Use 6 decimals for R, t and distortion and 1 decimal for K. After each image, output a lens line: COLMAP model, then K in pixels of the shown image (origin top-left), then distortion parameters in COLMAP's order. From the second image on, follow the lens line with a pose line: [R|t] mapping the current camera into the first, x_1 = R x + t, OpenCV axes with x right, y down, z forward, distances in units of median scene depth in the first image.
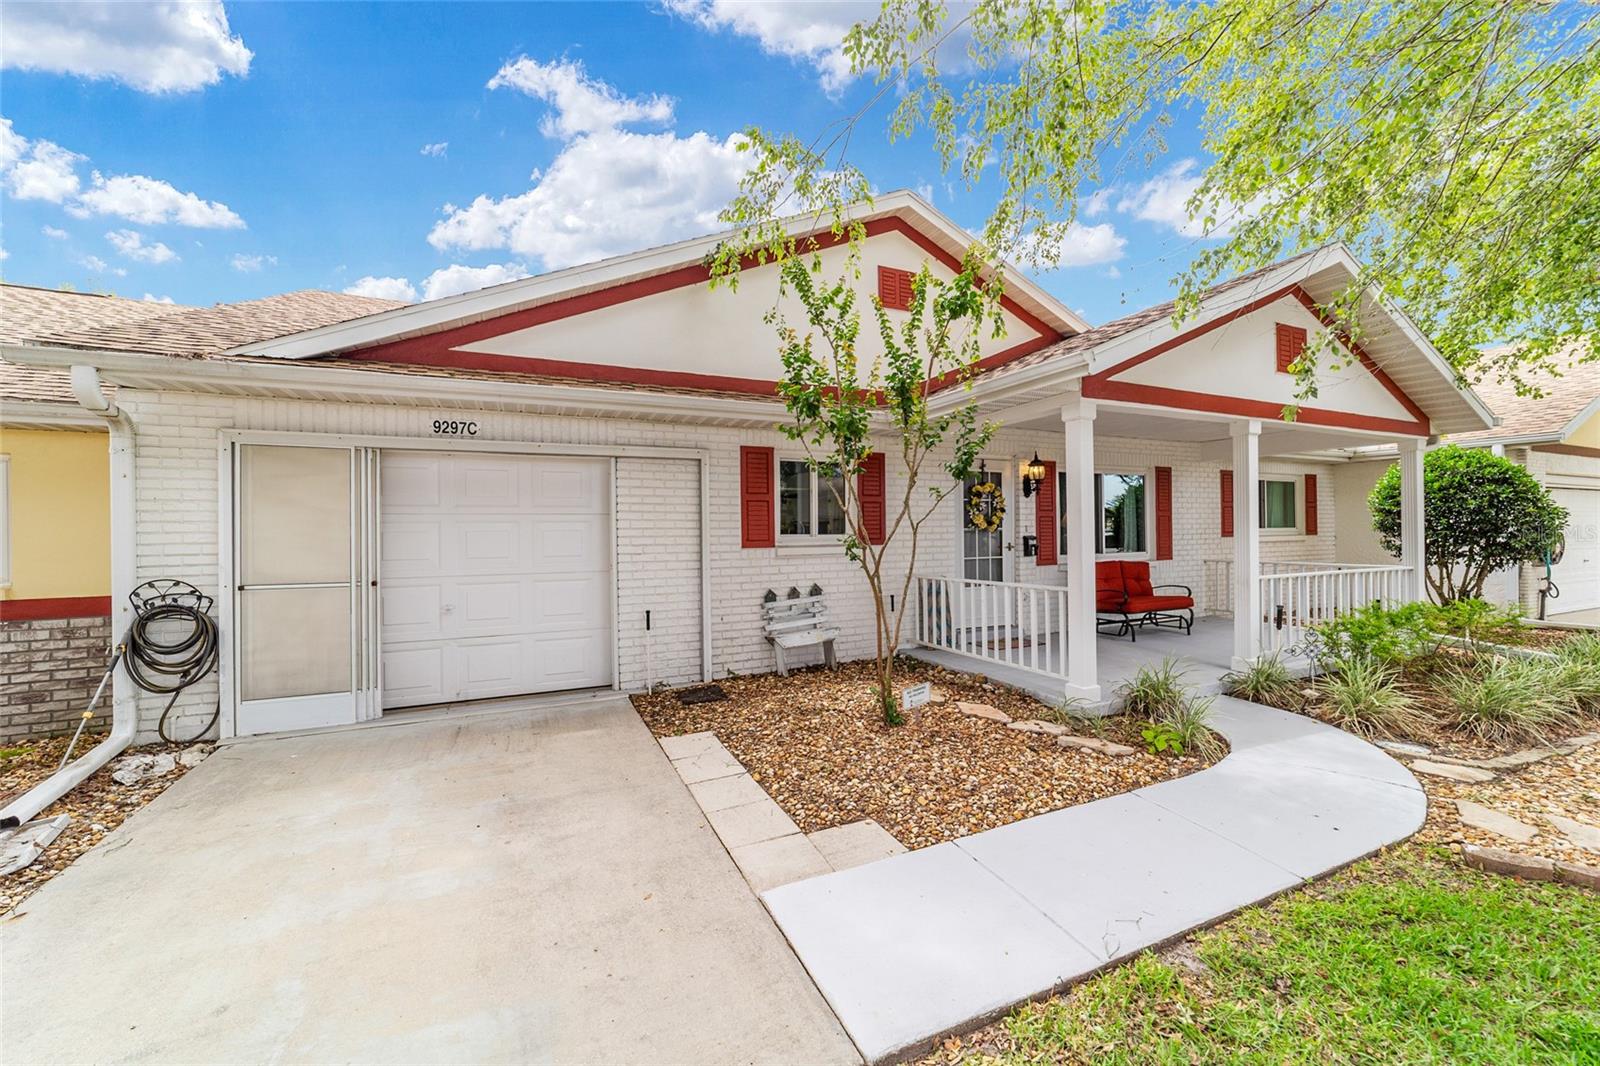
lens RADIAL K [[620.8, 0, 799.5], [0, 620.8, 530.1], [0, 0, 1]] dist [-0.018831, 0.008064]
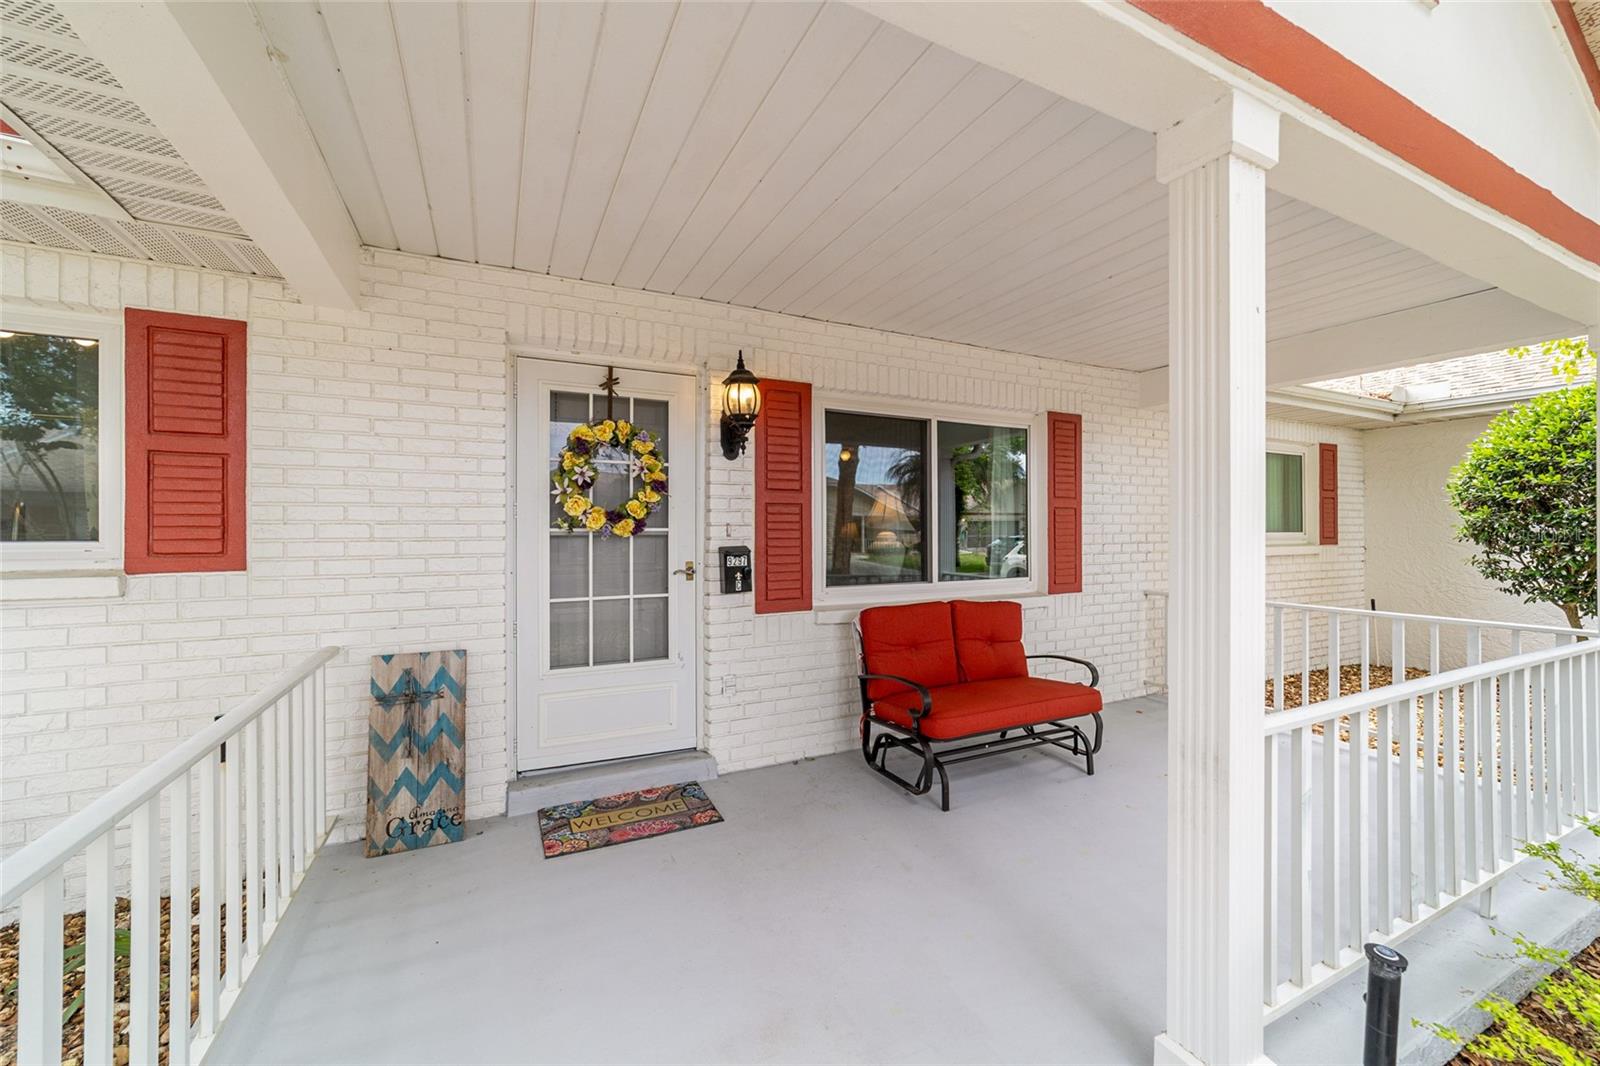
lens RADIAL K [[620.8, 0, 799.5], [0, 620.8, 530.1], [0, 0, 1]] dist [-0.018831, 0.008064]
pose [[0.999649, 0.009260, 0.024811, 0.406634], [-0.009318, 0.999954, 0.002224, -0.003971], [-0.024789, -0.002454, 0.999690, 0.557941]]
